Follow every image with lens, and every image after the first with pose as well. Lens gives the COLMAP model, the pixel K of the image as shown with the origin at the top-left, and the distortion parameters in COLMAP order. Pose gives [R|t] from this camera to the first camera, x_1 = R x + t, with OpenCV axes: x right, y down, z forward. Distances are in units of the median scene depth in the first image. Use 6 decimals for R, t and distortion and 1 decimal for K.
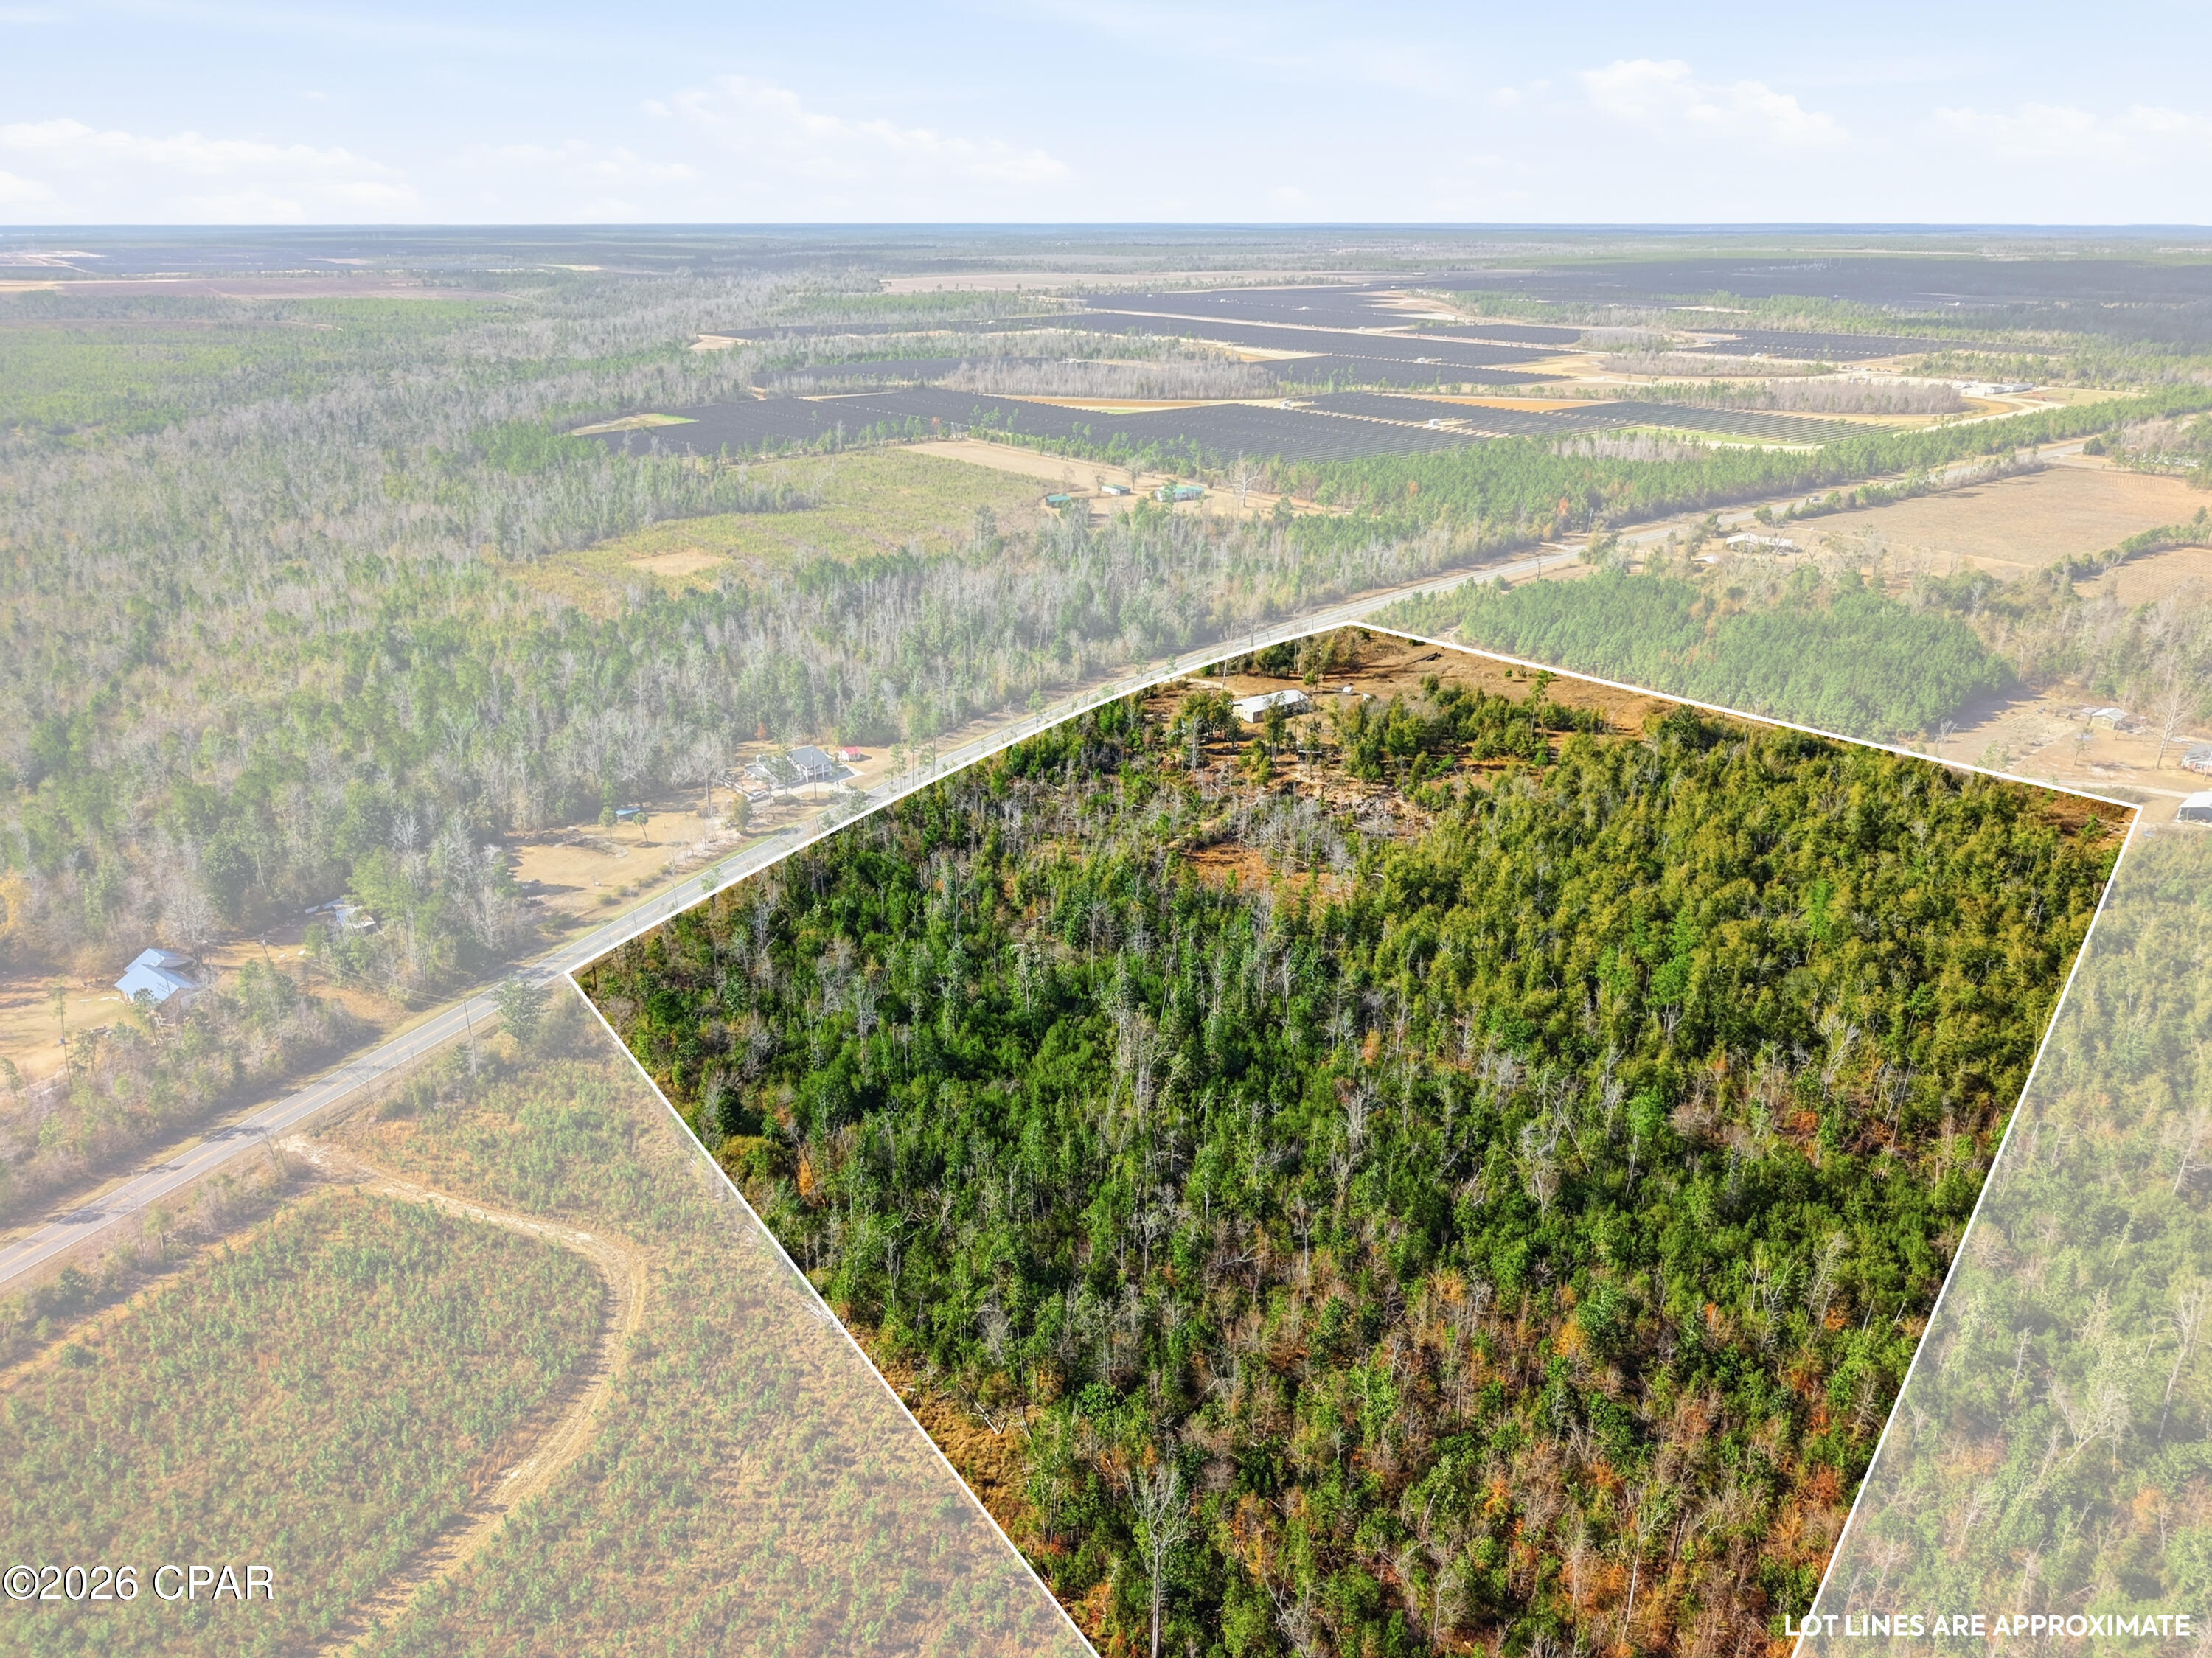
lens RADIAL K [[1531.2, 0, 1106.0], [0, 1531.2, 829.0], [0, 0, 1]] dist [0.008294, -0.003034]
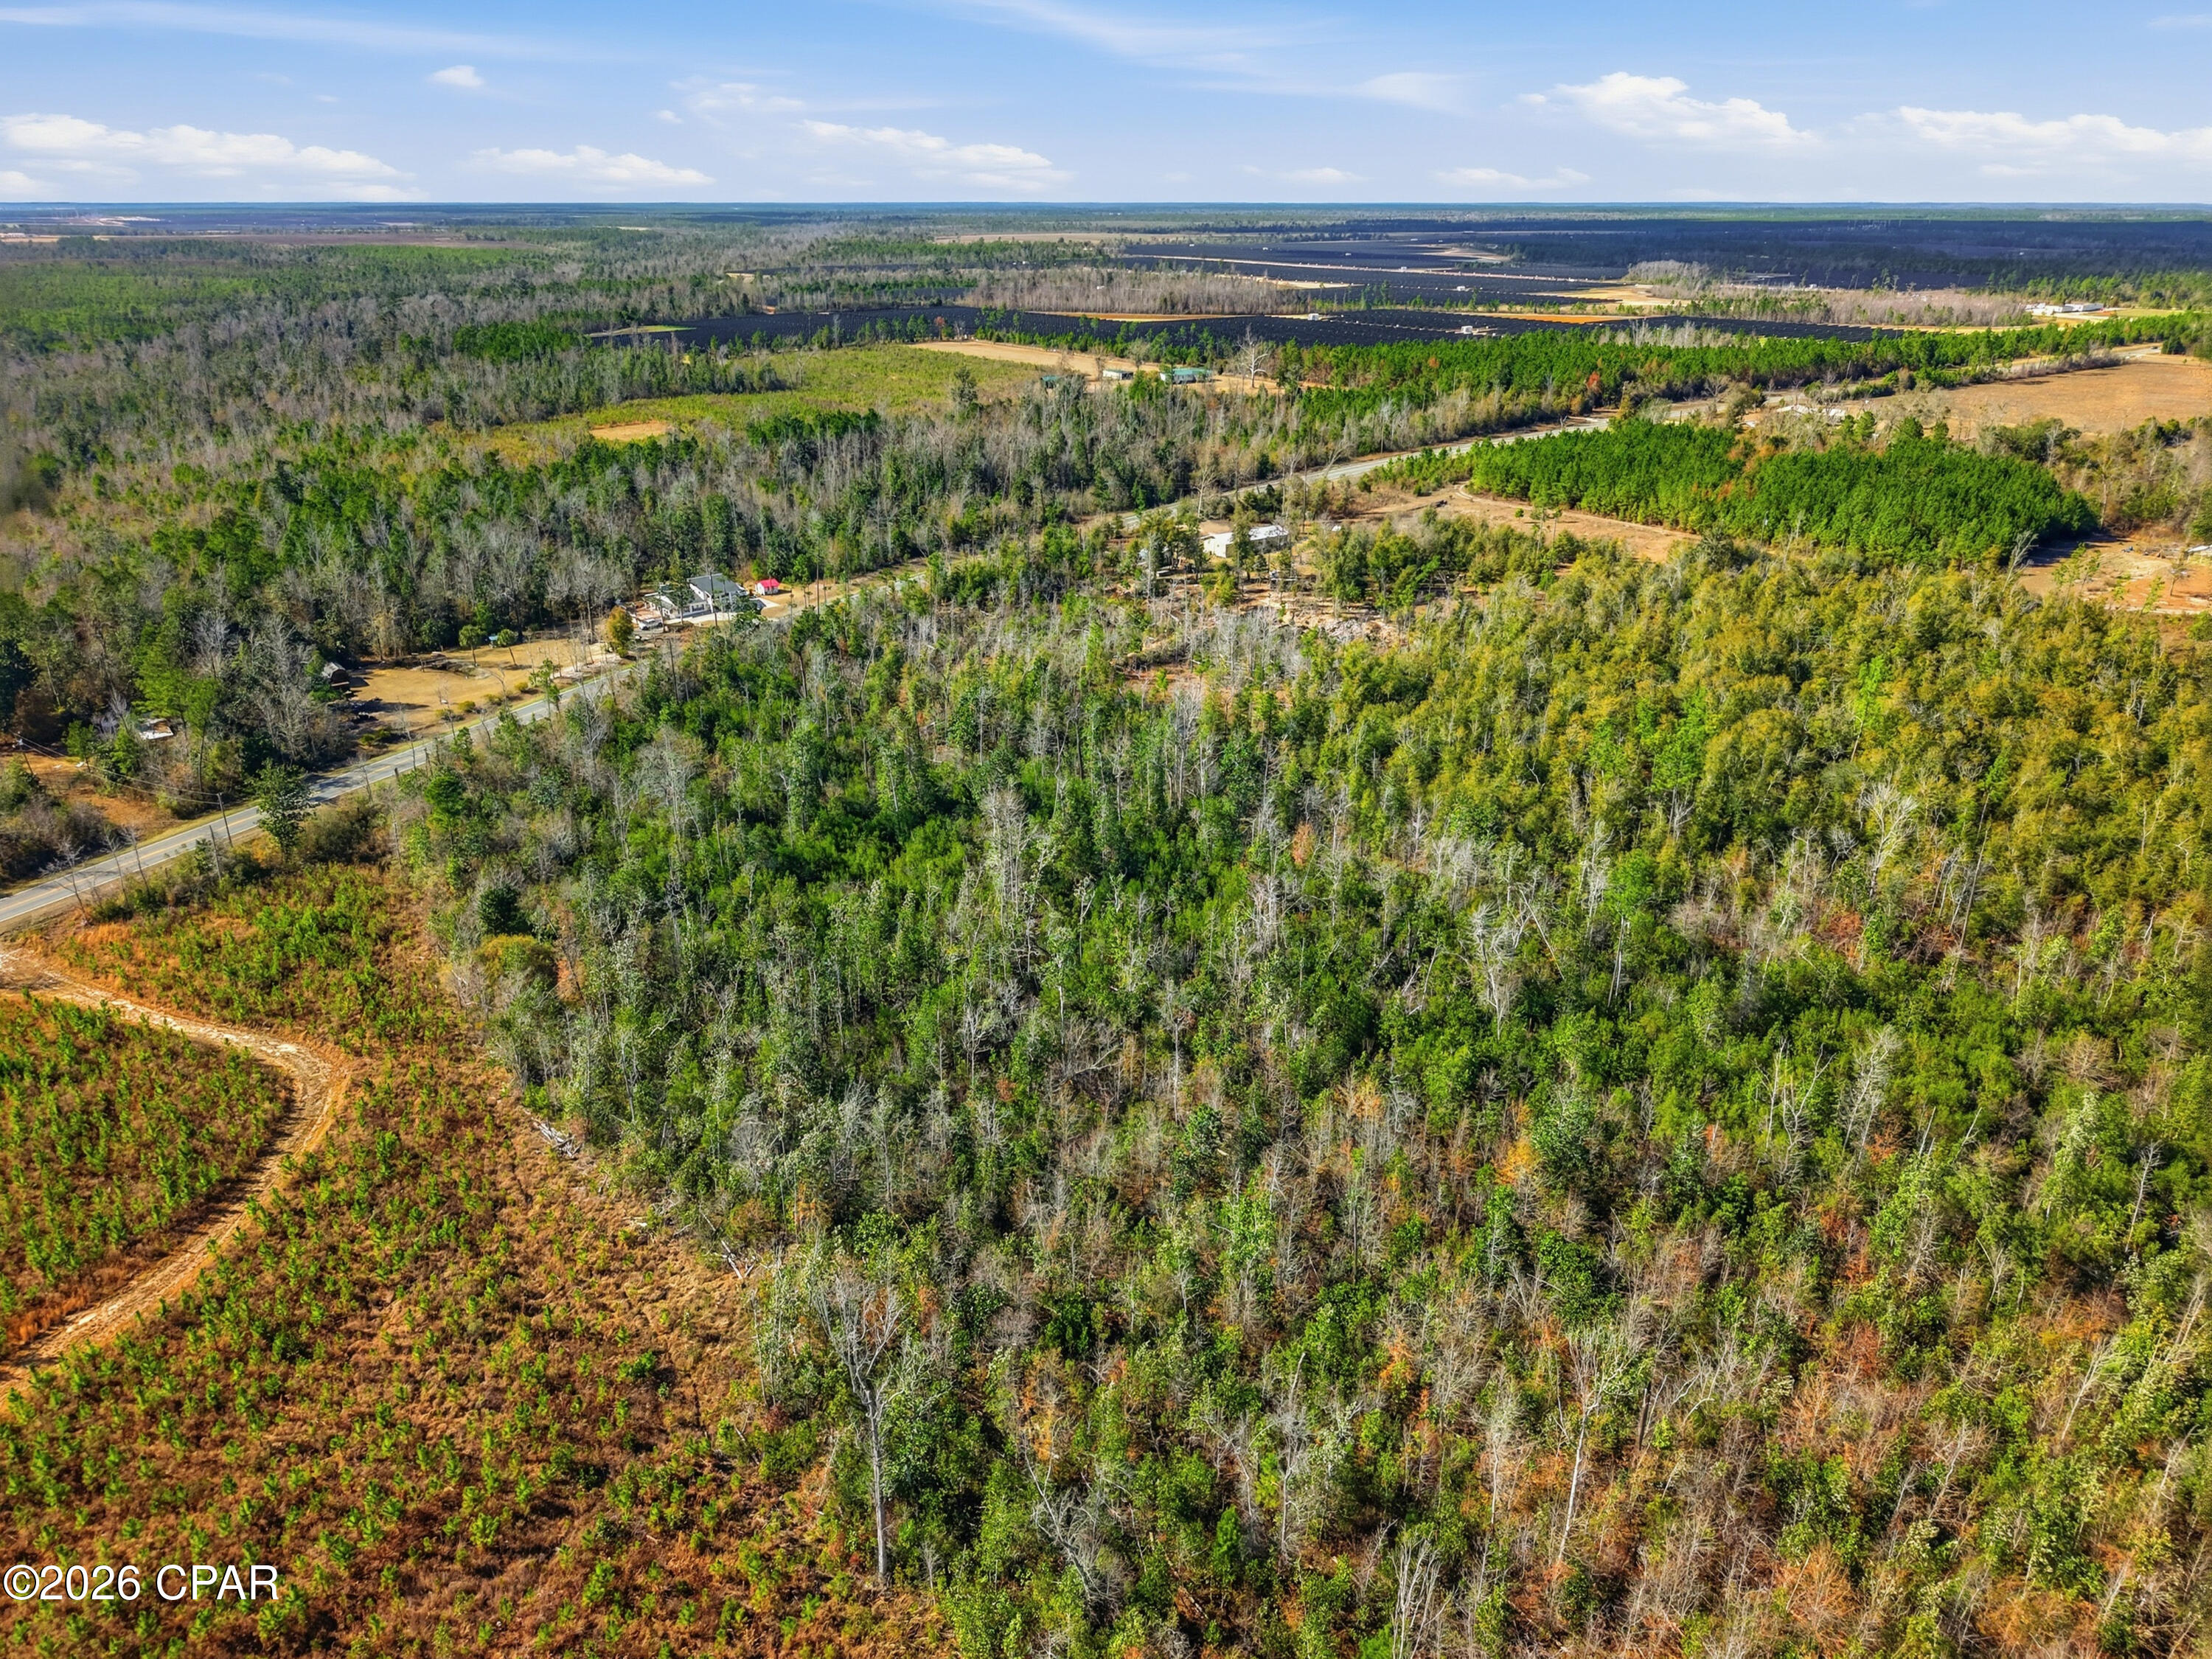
lens RADIAL K [[1531.3, 0, 1106.0], [0, 1531.3, 829.5], [0, 0, 1]] dist [0.008294, -0.003034]
pose [[0.999680, 0.006827, -0.024342, 0.095900], [-0.006121, 0.999562, 0.028941, 0.119886], [0.024529, -0.028782, 0.999285, 0.207577]]
